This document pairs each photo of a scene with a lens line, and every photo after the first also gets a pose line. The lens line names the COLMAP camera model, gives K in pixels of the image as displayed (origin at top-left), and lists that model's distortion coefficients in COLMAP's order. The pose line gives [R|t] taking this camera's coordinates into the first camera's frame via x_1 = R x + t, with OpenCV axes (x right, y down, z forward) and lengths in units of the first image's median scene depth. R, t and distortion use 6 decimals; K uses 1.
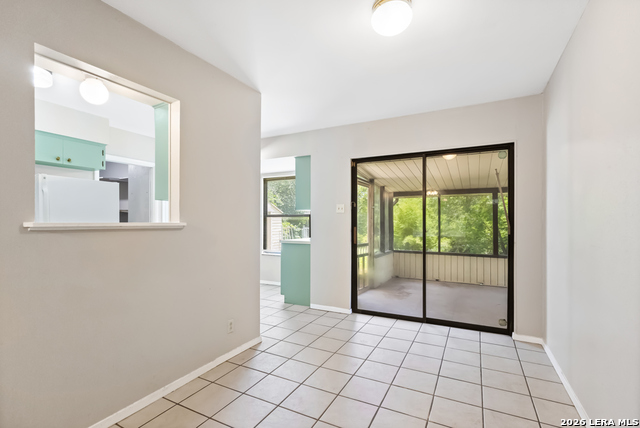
lens RADIAL K [[295.8, 0, 321.8], [0, 295.8, 218.7], [0, 0, 1]] dist [0.000666, 0.000647]
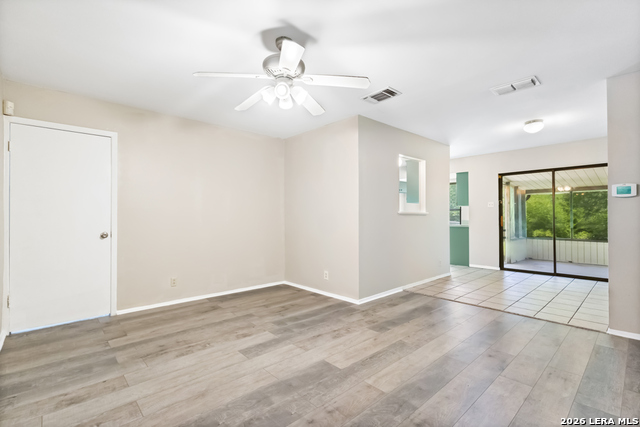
lens RADIAL K [[295.8, 0, 319.8], [0, 295.8, 213.2], [0, 0, 1]] dist [0.000666, 0.000647]
pose [[0.939534, -0.010258, -0.342302, -0.211784], [0.007638, 0.999930, -0.009000, 0.015595], [0.342370, 0.005842, 0.939547, -0.671374]]
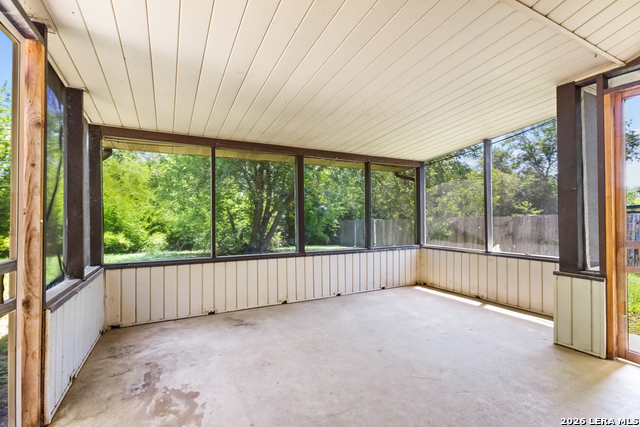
lens RADIAL K [[295.8, 0, 321.0], [0, 295.8, 214.5], [0, 0, 1]] dist [0.000666, 0.000647]
pose [[0.581936, -0.003636, 0.813227, 0.123352], [0.000421, 0.999991, 0.004170, 0.051332], [-0.813235, -0.002085, 0.581932, 0.770355]]
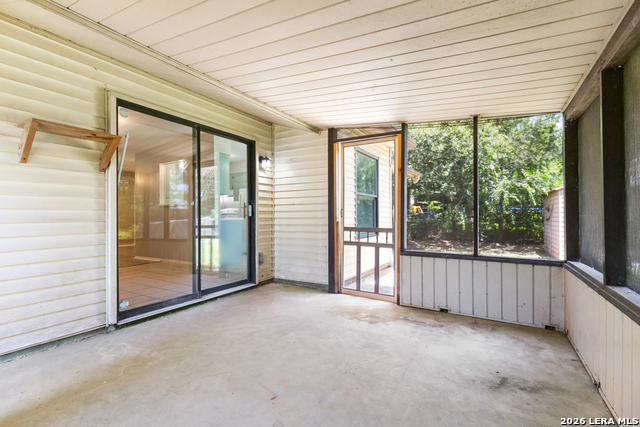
lens RADIAL K [[295.8, 0, 318.6], [0, 295.8, 214.9], [0, 0, 1]] dist [0.000666, 0.000647]
pose [[-0.078846, -0.008317, -0.996852, 0.948075], [0.011072, 0.999896, -0.009218, 0.070003], [0.996825, -0.011764, -0.078746, 1.066583]]
